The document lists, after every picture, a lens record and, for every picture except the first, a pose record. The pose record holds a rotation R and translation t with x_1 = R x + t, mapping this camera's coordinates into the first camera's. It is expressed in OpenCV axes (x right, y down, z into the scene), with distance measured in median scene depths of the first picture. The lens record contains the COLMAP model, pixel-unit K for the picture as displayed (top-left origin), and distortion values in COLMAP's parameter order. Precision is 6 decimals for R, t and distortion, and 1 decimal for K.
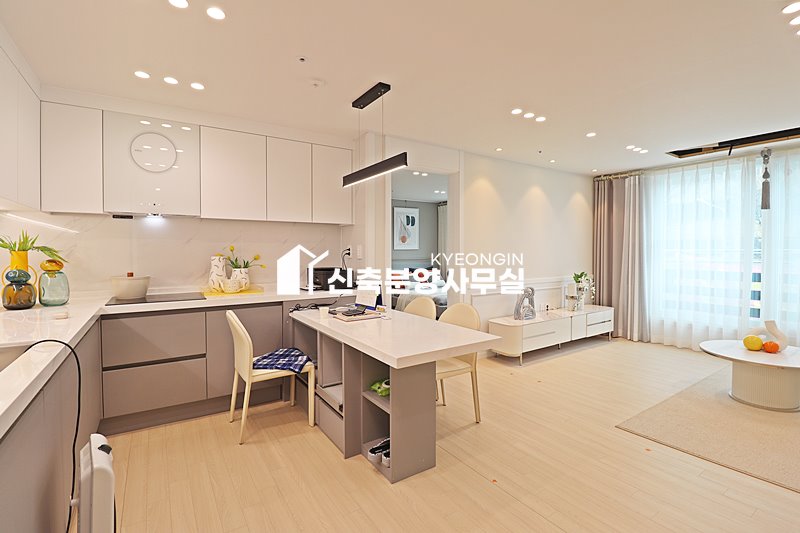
lens RADIAL K [[368.6, 0, 399.2], [0, 368.6, 258.9], [0, 0, 1]] dist [-0.003503, -0.012074]
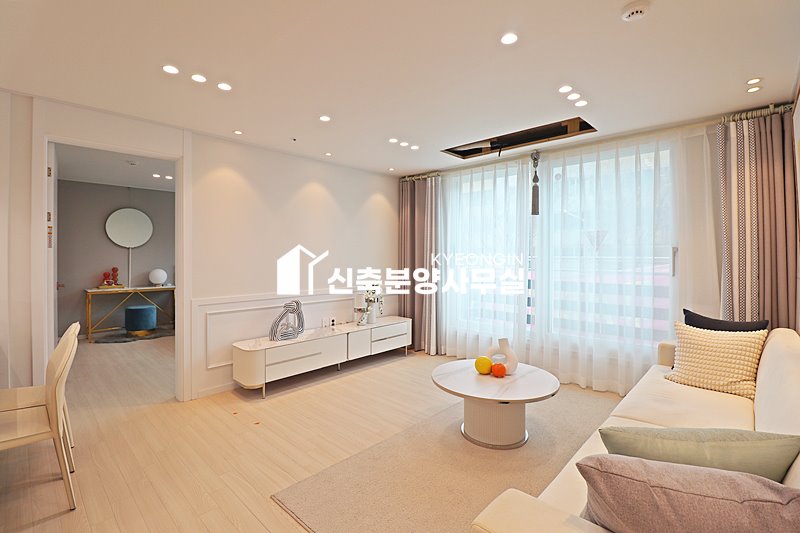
lens RADIAL K [[368.6, 0, 399.6], [0, 368.6, 257.5], [0, 0, 1]] dist [-0.003503, -0.012074]
pose [[0.974526, 0.002681, 0.224261, 0.551074], [0.000576, 0.999895, -0.014456, -0.012915], [-0.224276, 0.014217, 0.974422, 0.171586]]
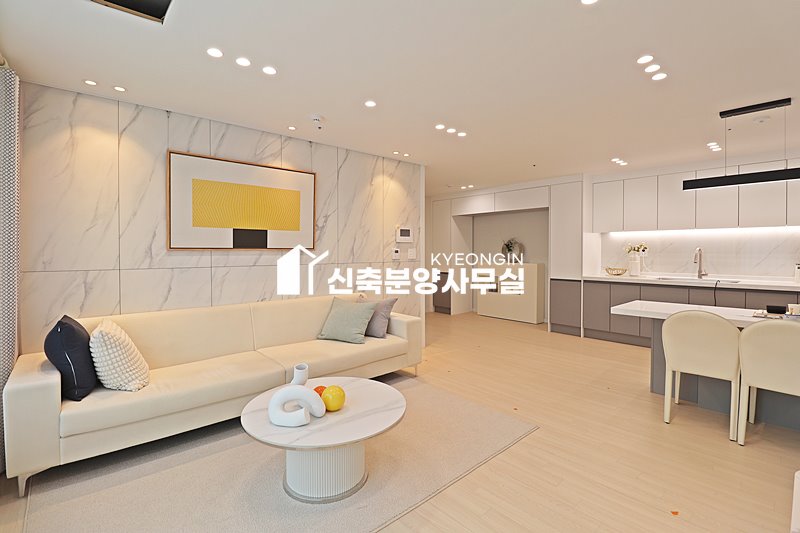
lens RADIAL K [[368.6, 0, 401.5], [0, 368.6, 253.4], [0, 0, 1]] dist [-0.003503, -0.012074]
pose [[-0.988731, 0.003713, -0.149658, 0.900985], [-0.000908, 0.999525, 0.030799, -0.038638], [0.149701, 0.030588, -0.988258, 1.558971]]
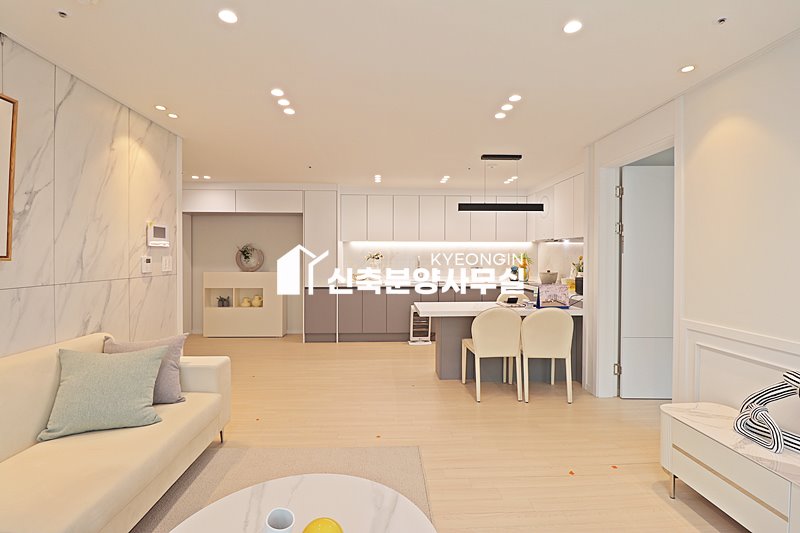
lens RADIAL K [[368.6, 0, 399.3], [0, 368.6, 257.9], [0, 0, 1]] dist [-0.003503, -0.012074]
pose [[-0.510650, 0.003645, -0.859781, 1.166336], [-0.021443, 0.999626, 0.016974, -0.038078], [0.859521, 0.027104, -0.510381, 1.159095]]
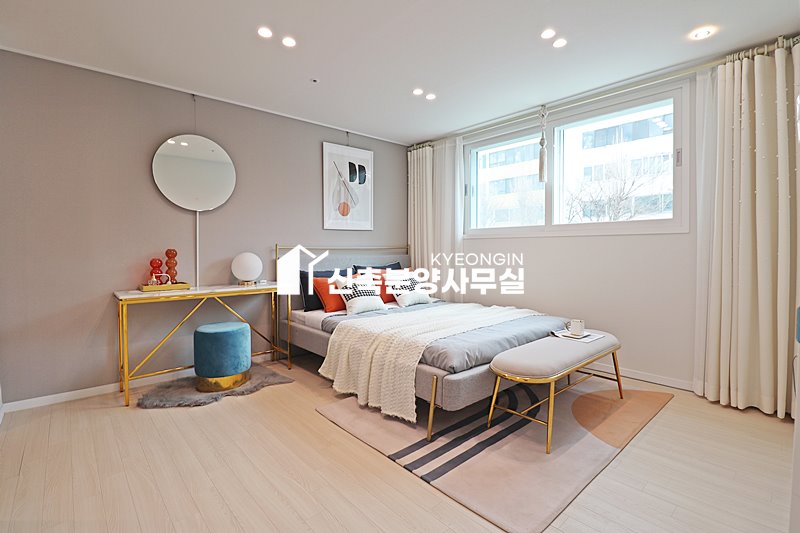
lens RADIAL K [[368.6, 0, 400.5], [0, 368.6, 260.0], [0, 0, 1]] dist [-0.003503, -0.012074]
pose [[0.988017, -0.009615, 0.154043, 0.025084], [0.008052, 0.999910, 0.010771, 0.030532], [-0.154132, -0.009401, 0.988005, 1.226382]]
